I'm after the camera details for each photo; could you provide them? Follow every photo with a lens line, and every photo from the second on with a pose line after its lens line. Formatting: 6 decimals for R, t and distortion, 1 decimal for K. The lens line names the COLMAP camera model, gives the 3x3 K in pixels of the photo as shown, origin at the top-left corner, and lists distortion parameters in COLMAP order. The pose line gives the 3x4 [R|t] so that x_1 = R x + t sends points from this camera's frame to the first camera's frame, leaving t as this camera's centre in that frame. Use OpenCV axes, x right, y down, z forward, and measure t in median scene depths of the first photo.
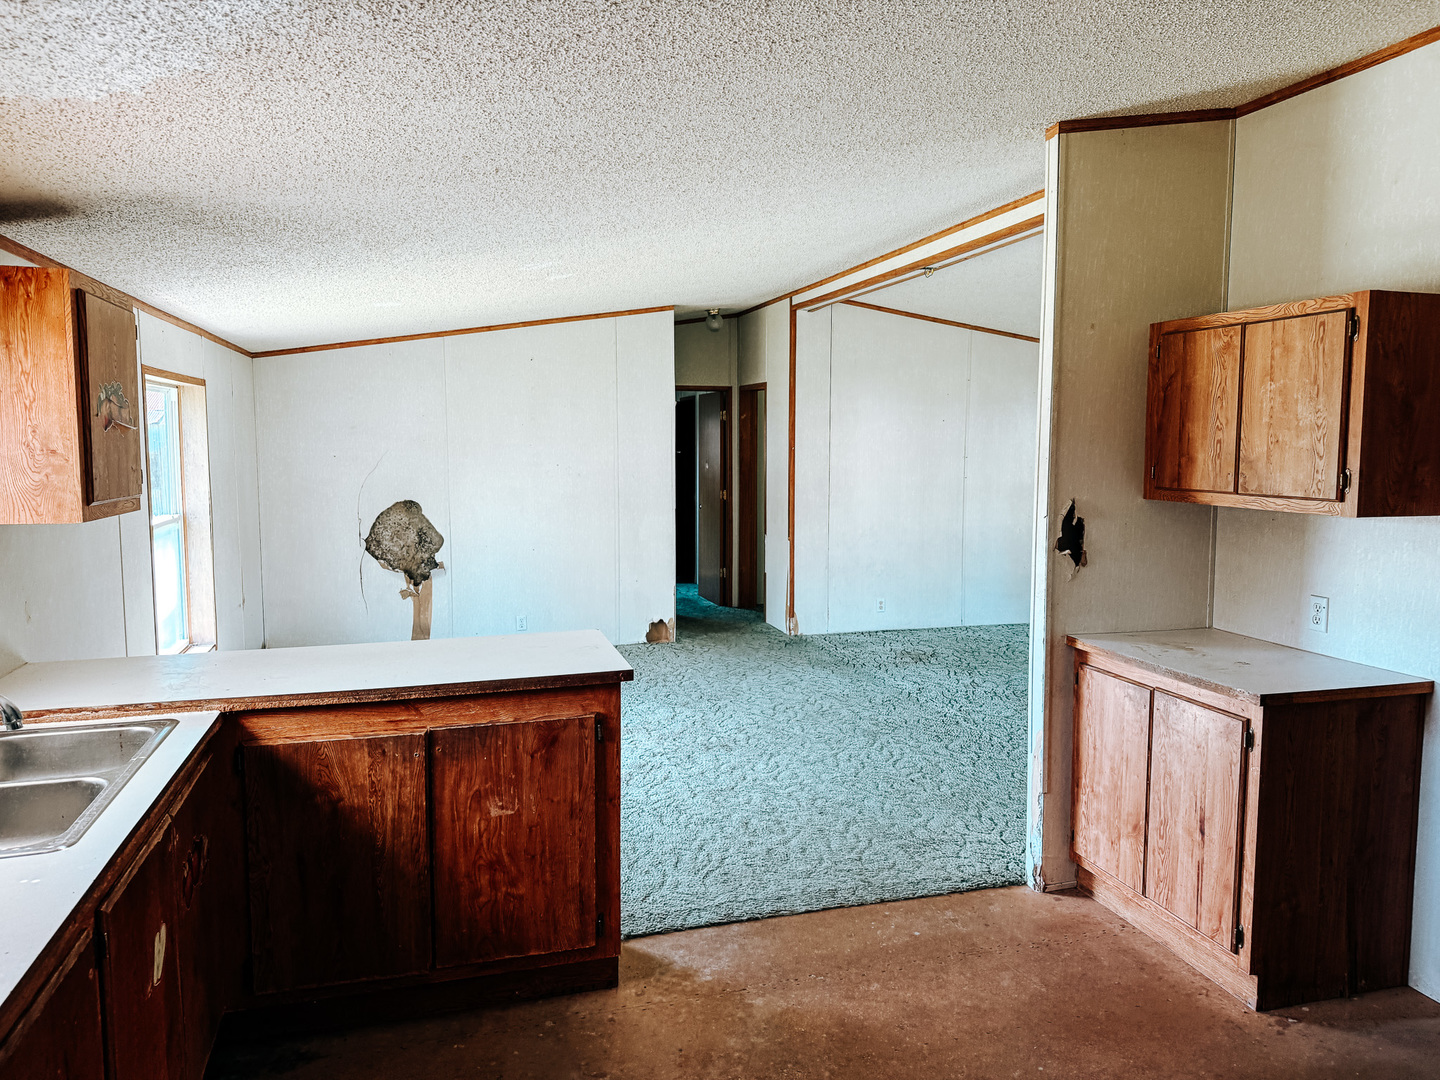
lens RADIAL K [[1014.2, 0, 720.3], [0, 1014.2, 534.3], [0, 0, 1]] dist [0.073315, -0.034757]
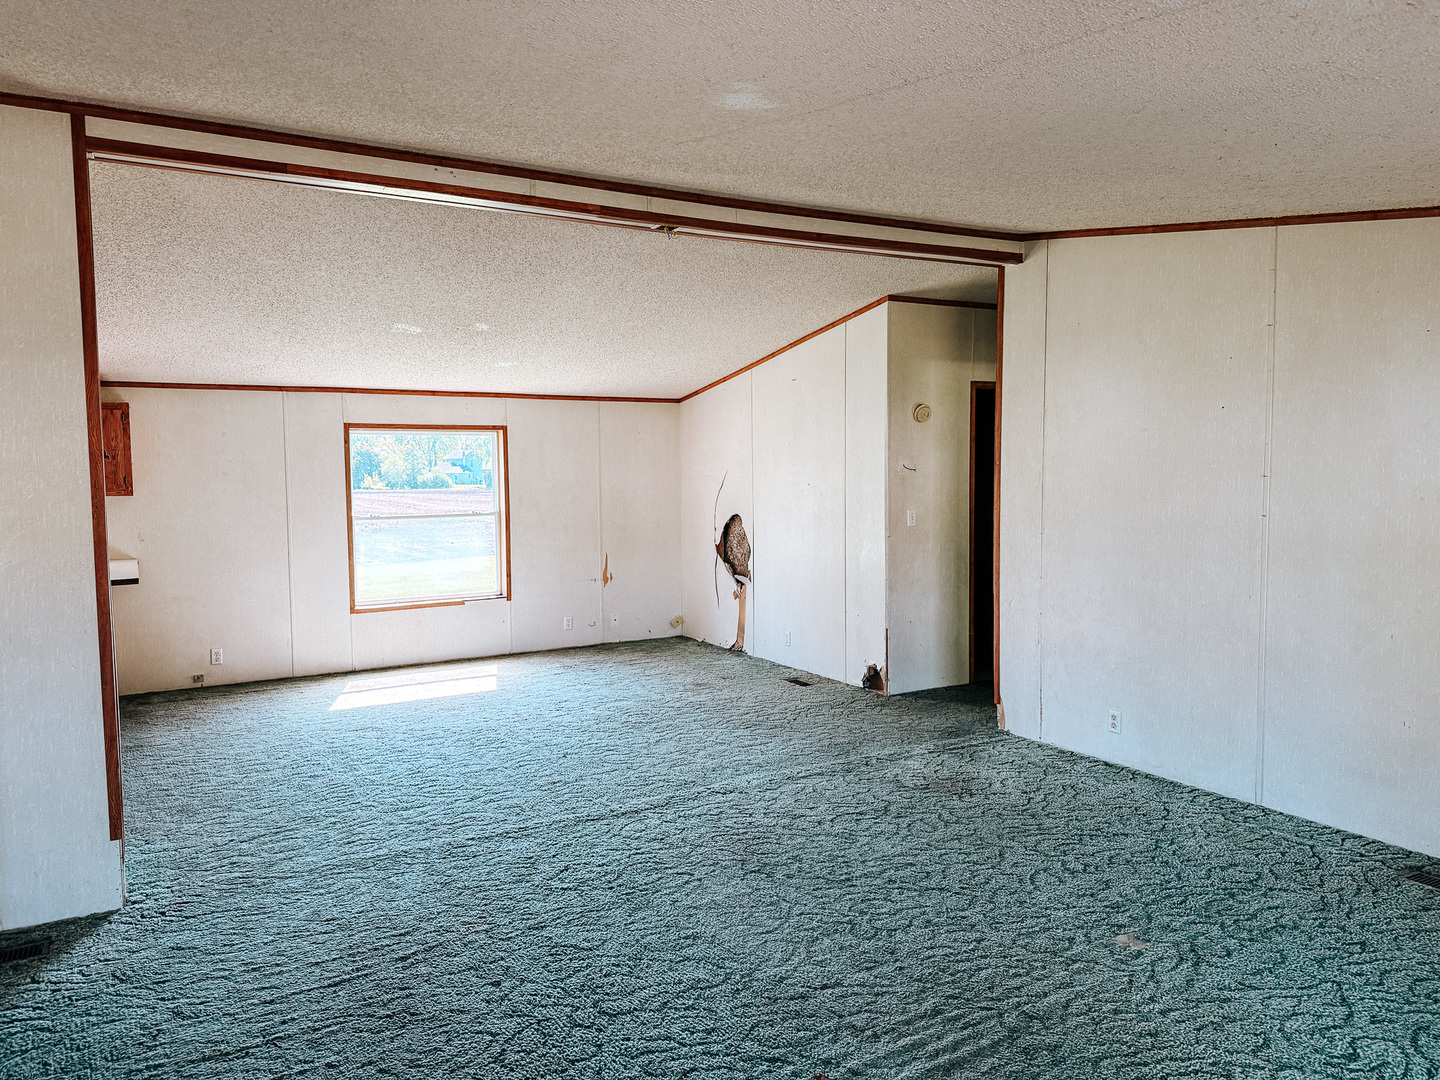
lens RADIAL K [[1014.2, 0, 710.9], [0, 1014.2, 547.7], [0, 0, 1]] dist [0.073315, -0.034757]
pose [[0.212090, 0.070954, -0.974671, 0.746866], [-0.073004, 0.995724, 0.056601, -0.053833], [0.974519, 0.059150, 0.216363, 0.676287]]
